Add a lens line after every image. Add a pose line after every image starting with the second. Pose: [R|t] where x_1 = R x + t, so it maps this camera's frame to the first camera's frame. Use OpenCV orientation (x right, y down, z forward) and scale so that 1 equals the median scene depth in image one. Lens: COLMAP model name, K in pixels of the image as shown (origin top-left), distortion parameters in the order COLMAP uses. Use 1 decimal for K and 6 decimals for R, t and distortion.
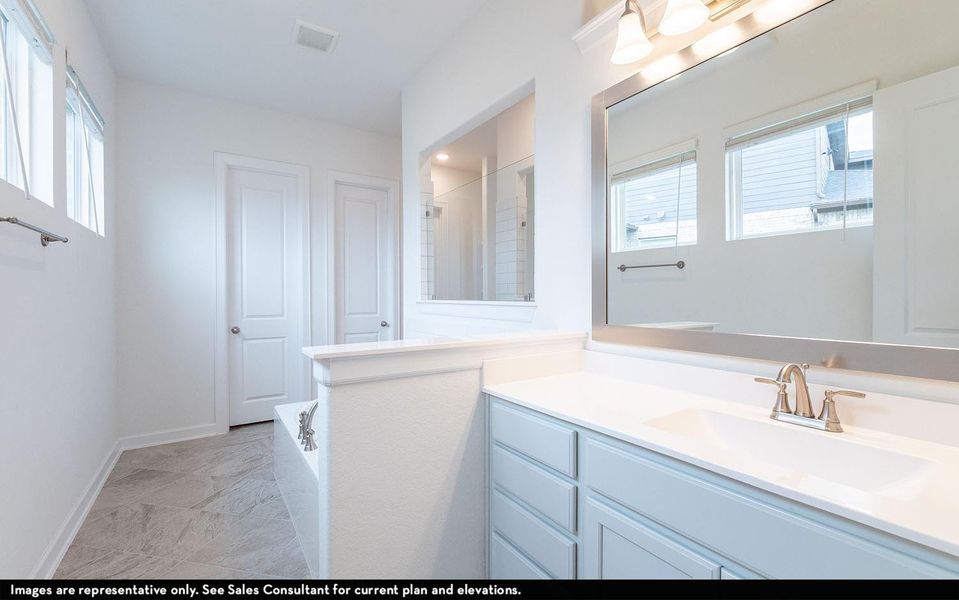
lens RADIAL K [[408.5, 0, 477.7], [0, 408.5, 299.8], [0, 0, 1]] dist [-0.003050, 0.000172]
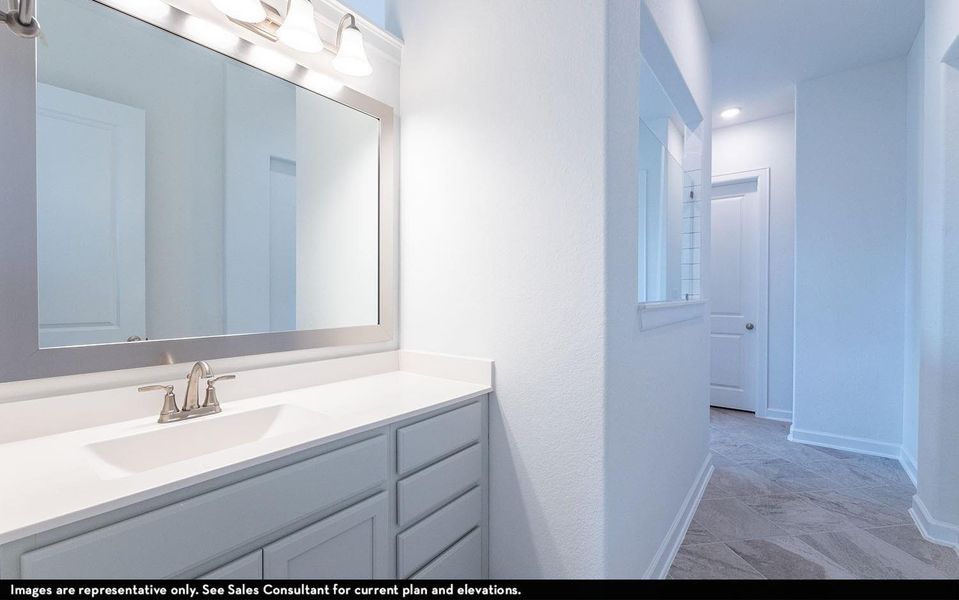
lens RADIAL K [[376.5, 0, 479.5], [0, 376.5, 300.0], [0, 0, 1]] dist [-0.001684, -0.000109]
pose [[-0.281905, -0.006949, 0.959417, -0.427427], [0.004981, 0.999950, 0.008706, -0.012421], [-0.959430, 0.007233, -0.281856, 0.619802]]
